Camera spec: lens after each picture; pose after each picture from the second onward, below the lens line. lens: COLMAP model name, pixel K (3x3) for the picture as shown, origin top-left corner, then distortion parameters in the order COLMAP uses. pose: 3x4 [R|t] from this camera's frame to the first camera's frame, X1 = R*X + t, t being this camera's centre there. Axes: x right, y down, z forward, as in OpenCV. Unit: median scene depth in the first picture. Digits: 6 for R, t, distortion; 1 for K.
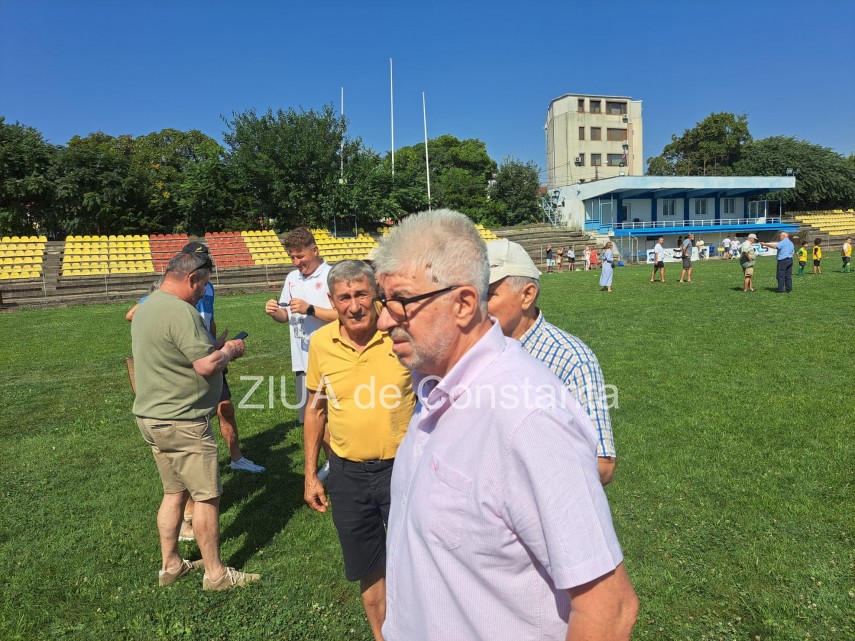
lens RADIAL K [[634.1, 0, 427.5], [0, 634.1, 320.5], [0, 0, 1]] dist [0.004012, -0.063250]
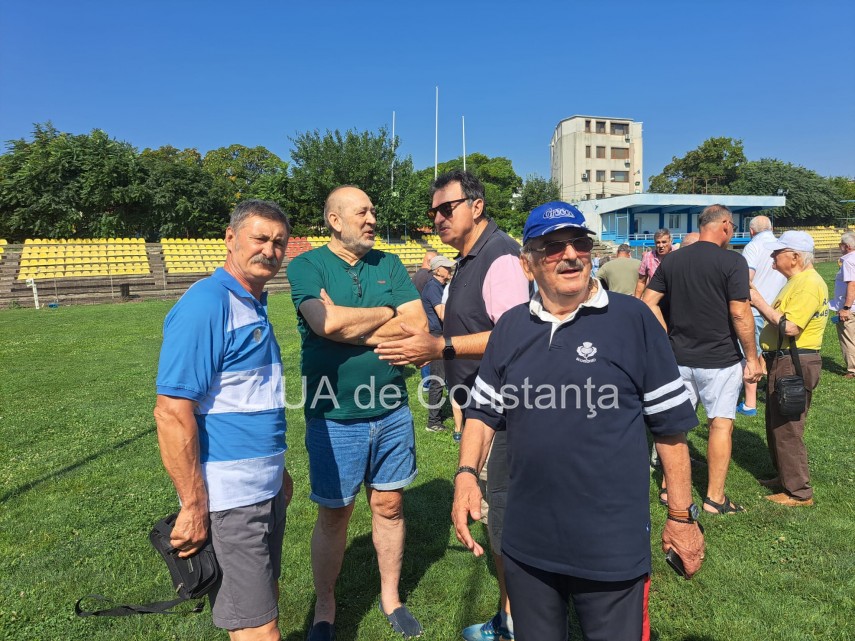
lens RADIAL K [[622.1, 0, 427.5], [0, 622.1, 320.5], [0, 0, 1]] dist [-0.003501, -0.063135]
pose [[0.999685, 0.013037, 0.021432, -0.076644], [-0.012844, 0.999876, -0.009086, 0.012207], [-0.021548, 0.008808, 0.999729, -0.086864]]
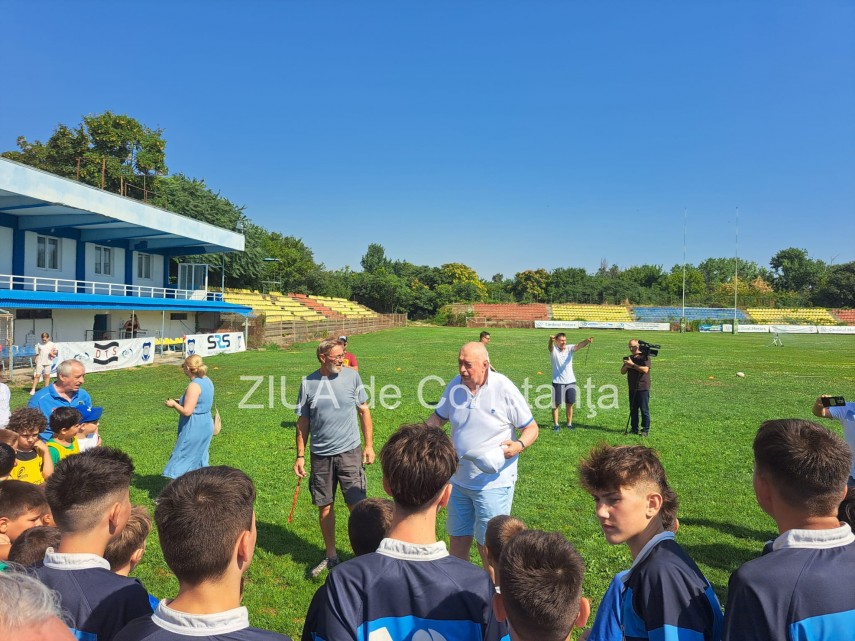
lens RADIAL K [[604.0, 0, 436.4], [0, 604.0, 319.1], [0, 0, 1]] dist [0.031551, -0.048995]
pose [[0.482309, 0.049580, 0.874597, 0.113710], [0.054119, 0.994803, -0.086239, -0.069293], [-0.874328, 0.088926, 0.477120, 0.505447]]
